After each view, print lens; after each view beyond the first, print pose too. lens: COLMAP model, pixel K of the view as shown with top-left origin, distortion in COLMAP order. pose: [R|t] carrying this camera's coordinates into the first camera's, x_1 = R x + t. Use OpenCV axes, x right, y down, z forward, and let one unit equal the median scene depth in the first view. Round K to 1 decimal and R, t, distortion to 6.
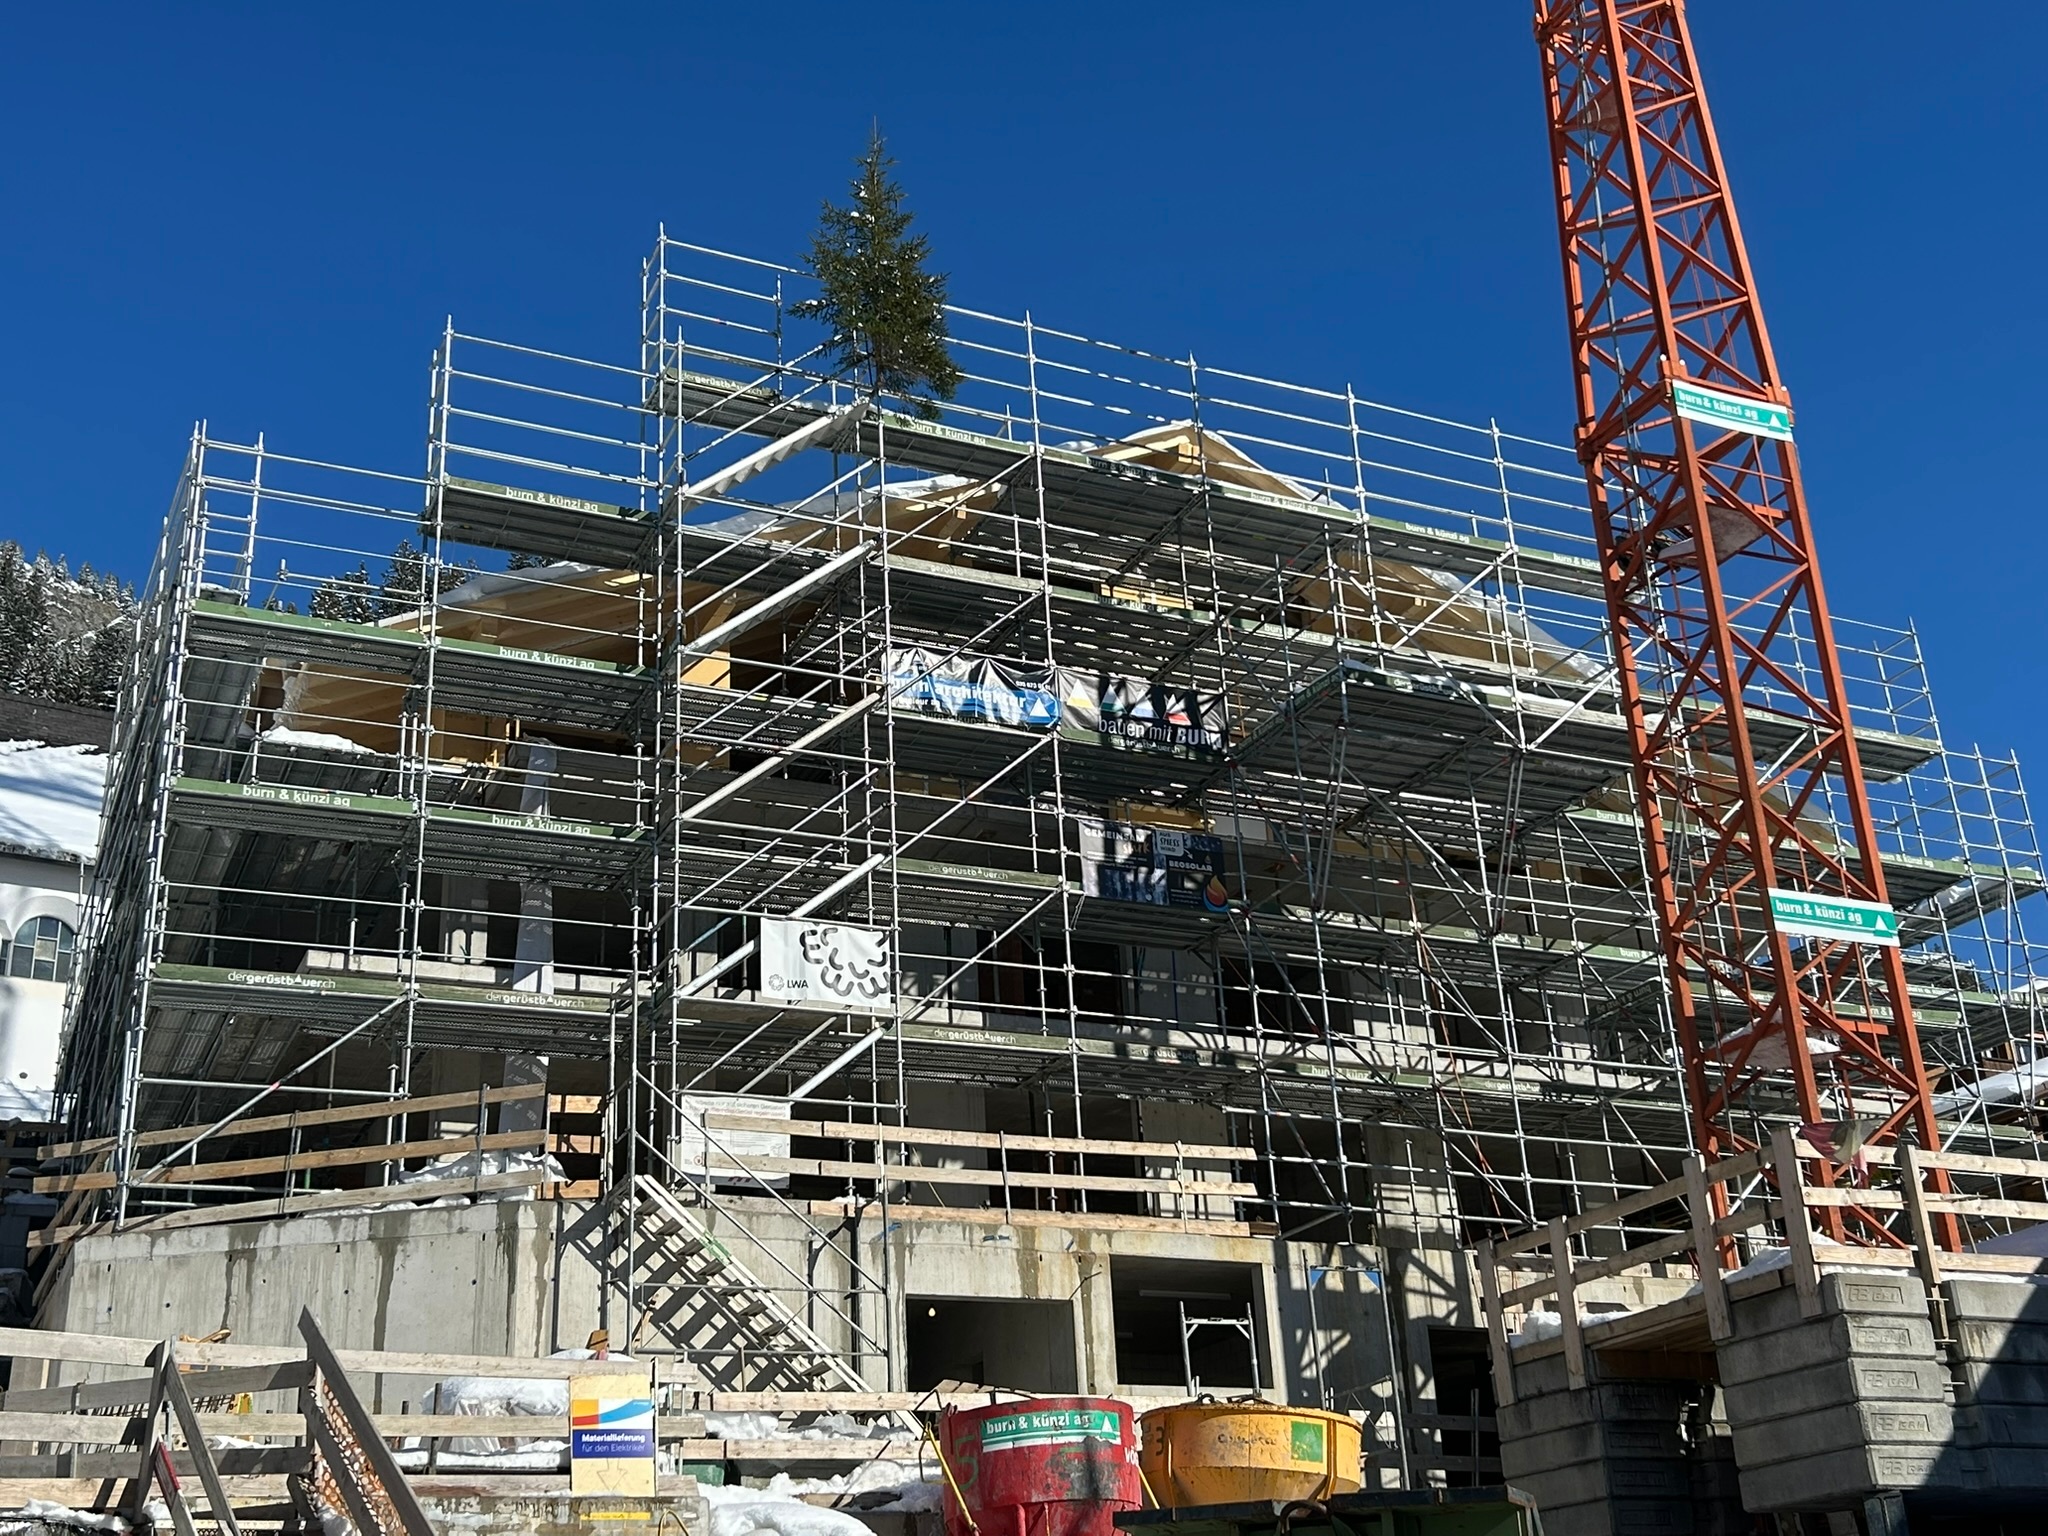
lens RADIAL K [[2312.9, 0, 1024.6], [0, 2312.9, 759.6], [0, 0, 1]] dist [0.118519, -0.238482]
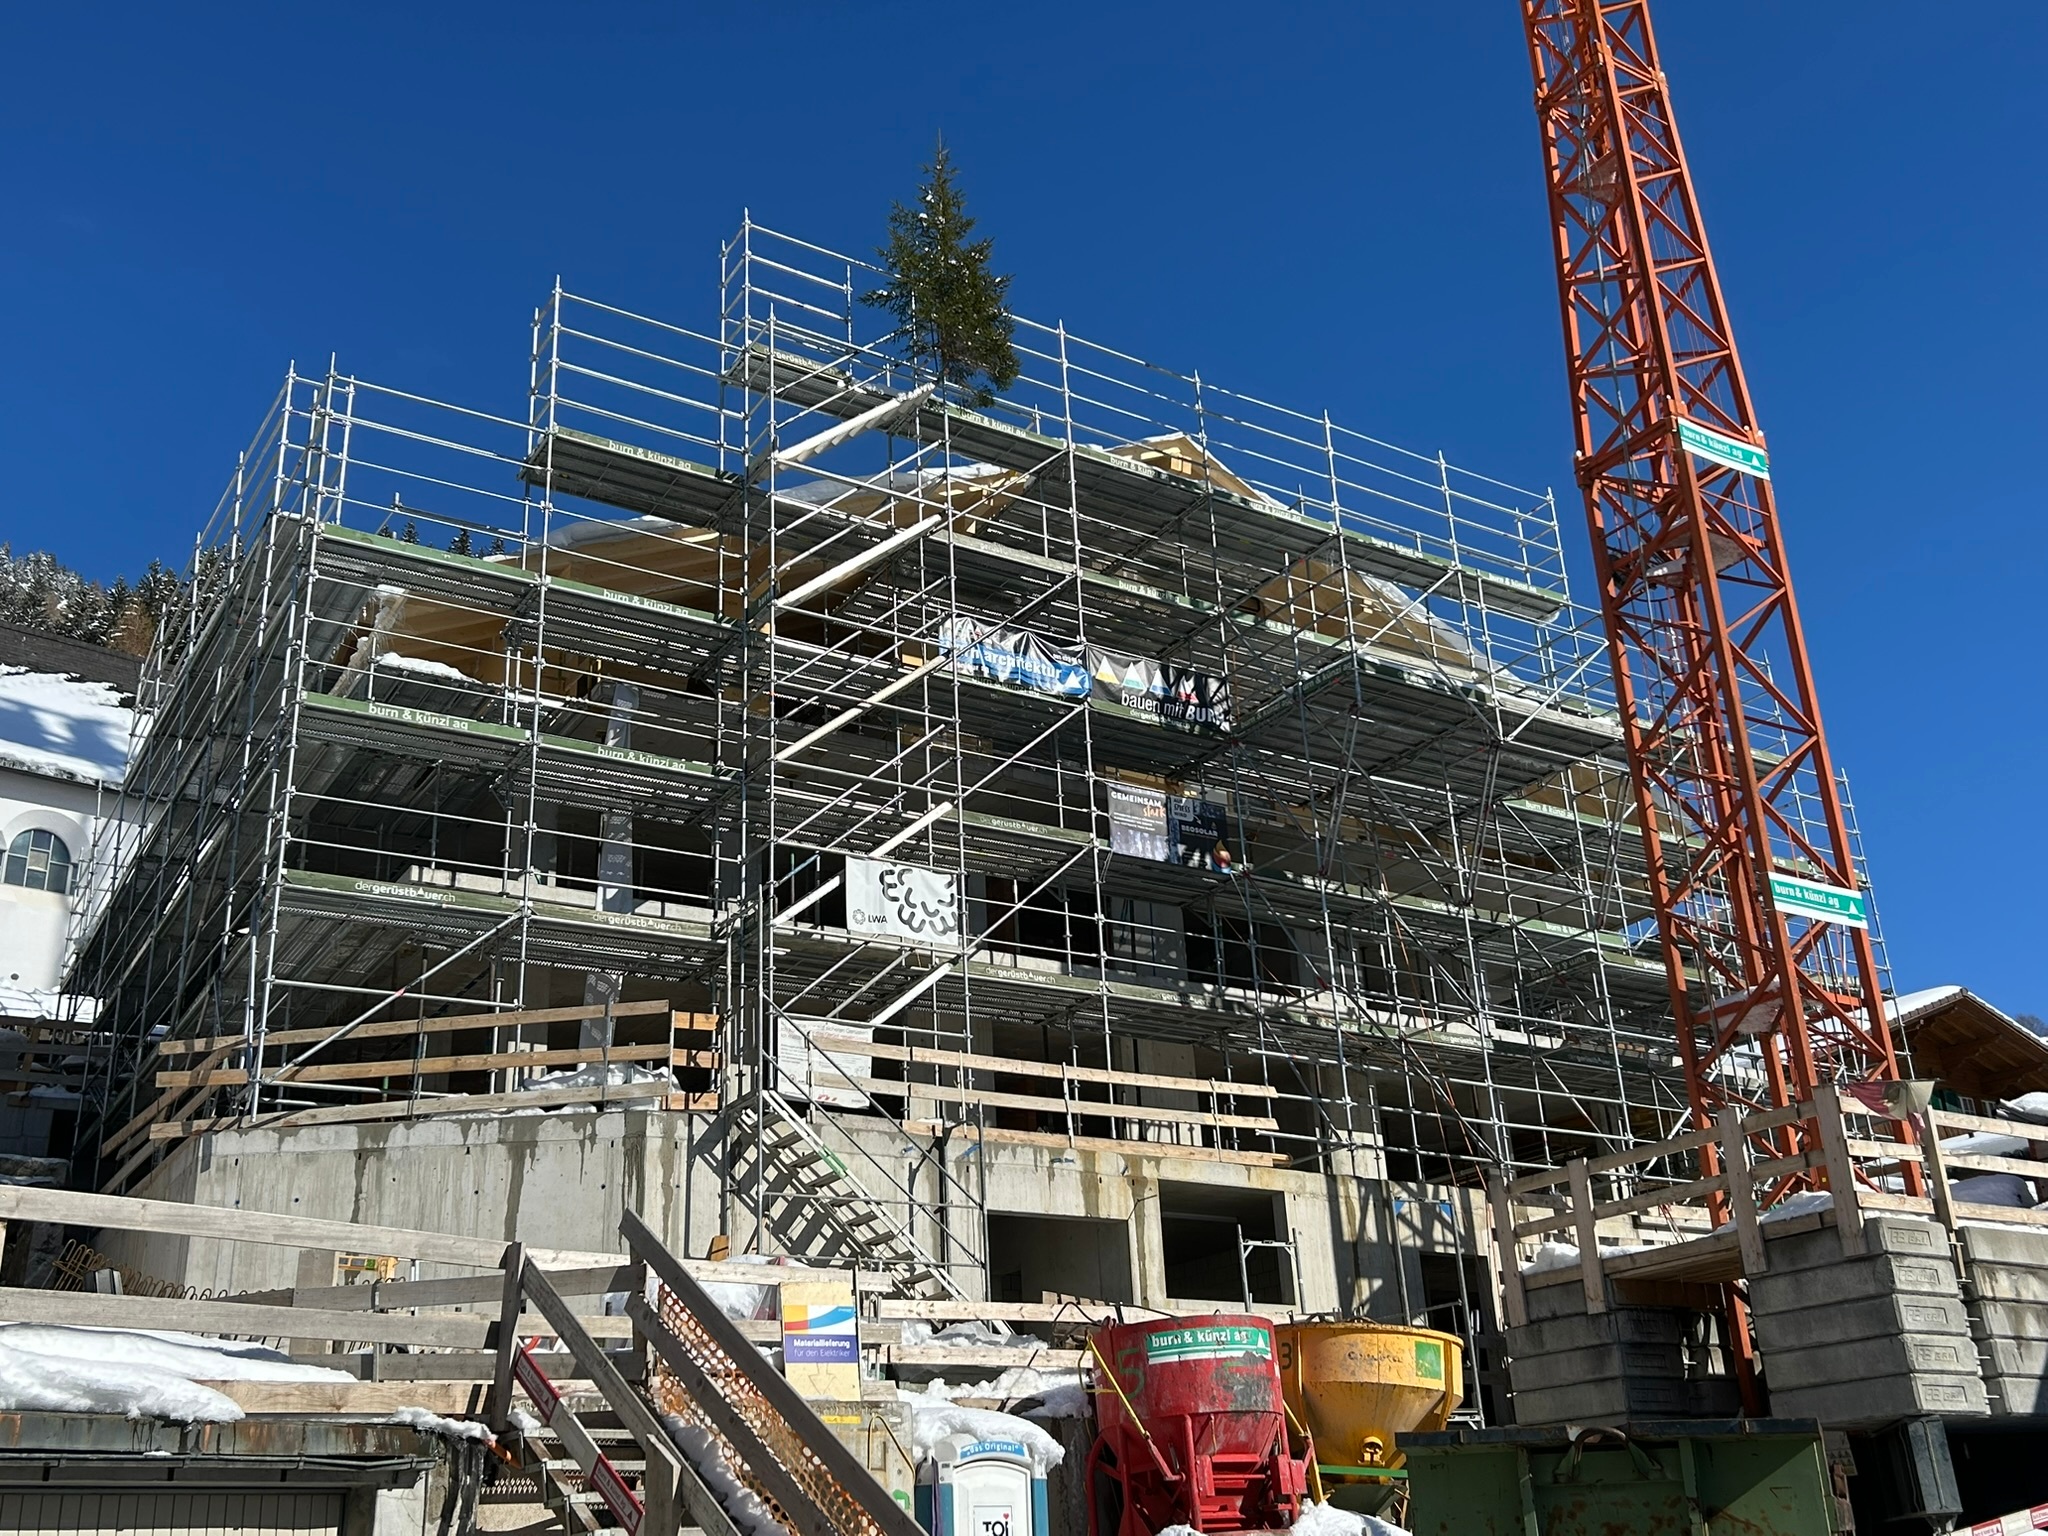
lens RADIAL K [[1978.8, 0, 1024.0], [0, 1978.8, 768.0], [0, 0, 1]] dist [0.093944, -0.142978]
pose [[0.992607, 0.053193, 0.109092, -0.140555], [-0.054044, 0.998527, 0.004860, 0.019540], [-0.108673, -0.010720, 0.994020, 0.083720]]
